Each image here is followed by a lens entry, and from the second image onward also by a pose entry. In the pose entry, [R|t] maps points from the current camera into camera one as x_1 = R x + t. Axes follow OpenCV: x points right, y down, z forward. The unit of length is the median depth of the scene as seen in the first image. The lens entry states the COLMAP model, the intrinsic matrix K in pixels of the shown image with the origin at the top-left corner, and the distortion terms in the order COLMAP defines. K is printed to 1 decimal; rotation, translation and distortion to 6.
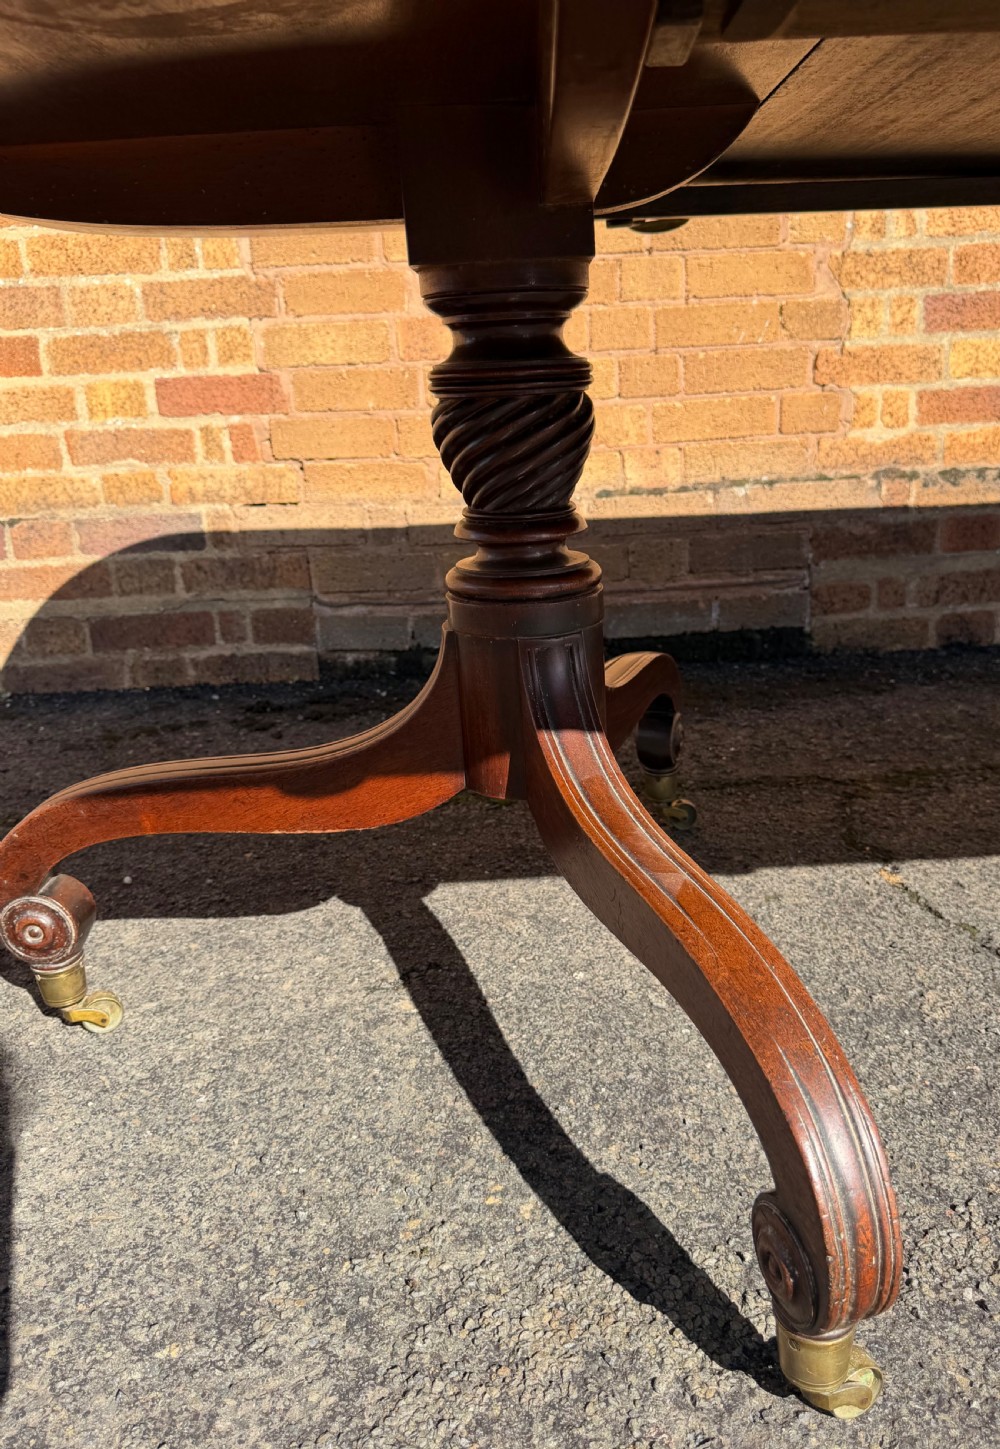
lens RADIAL K [[1114.7, 0, 557.1], [0, 1114.7, 721.5], [0, 0, 1]] dist [0.095425, -0.185624]
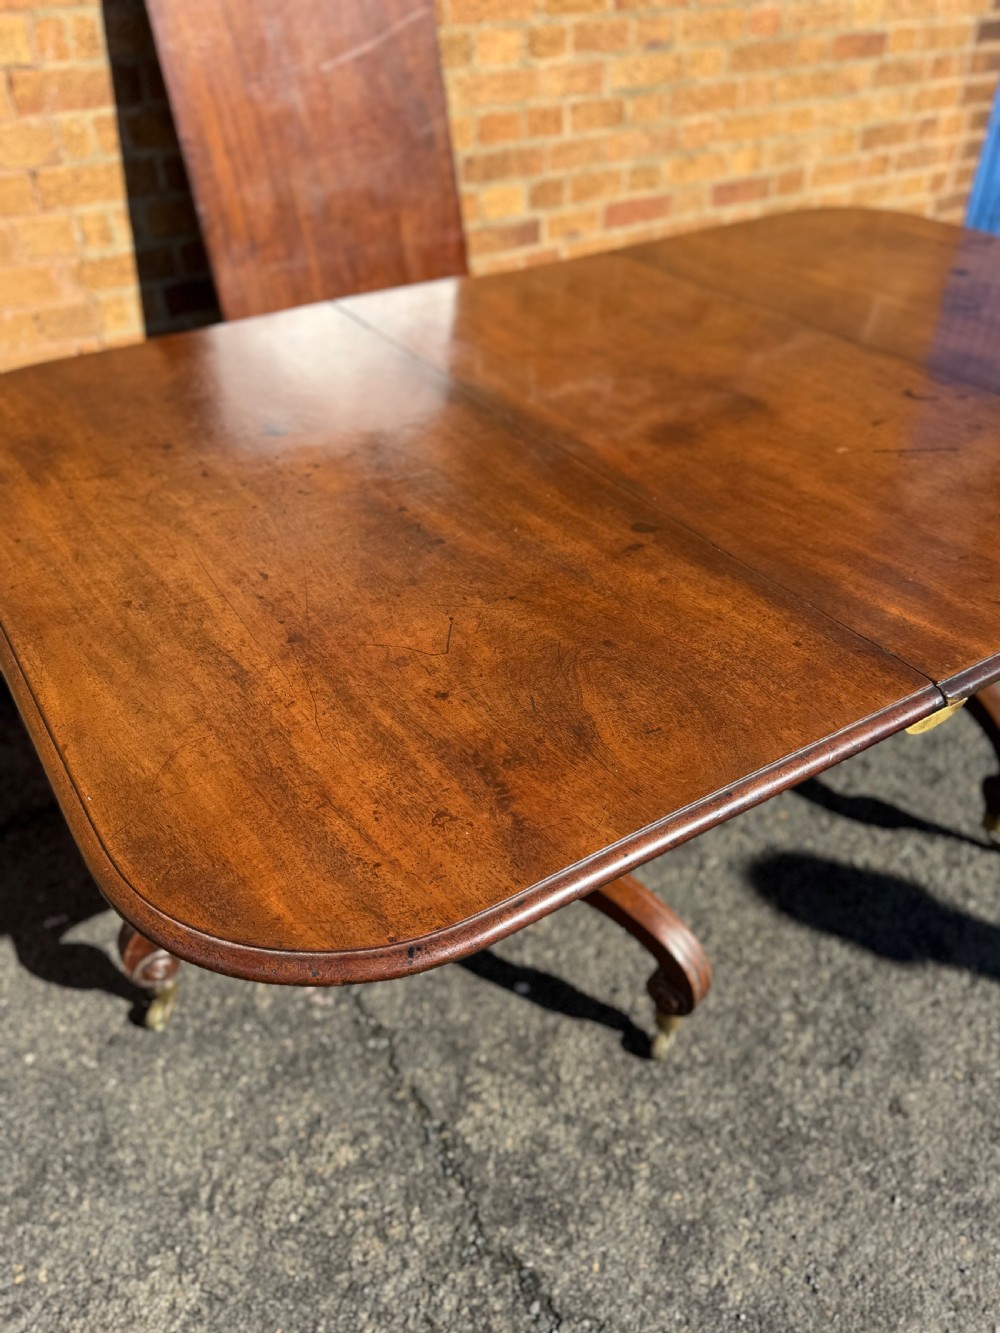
lens RADIAL K [[1037.2, 0, 498.8], [0, 1037.2, 661.9], [0, 0, 1]] dist [0.002659, -0.005663]
pose [[0.858468, -0.278421, 0.430715, 0.057498], [0.124097, 0.927626, 0.352292, -0.358083], [-0.497628, -0.248981, 0.830888, -0.156350]]
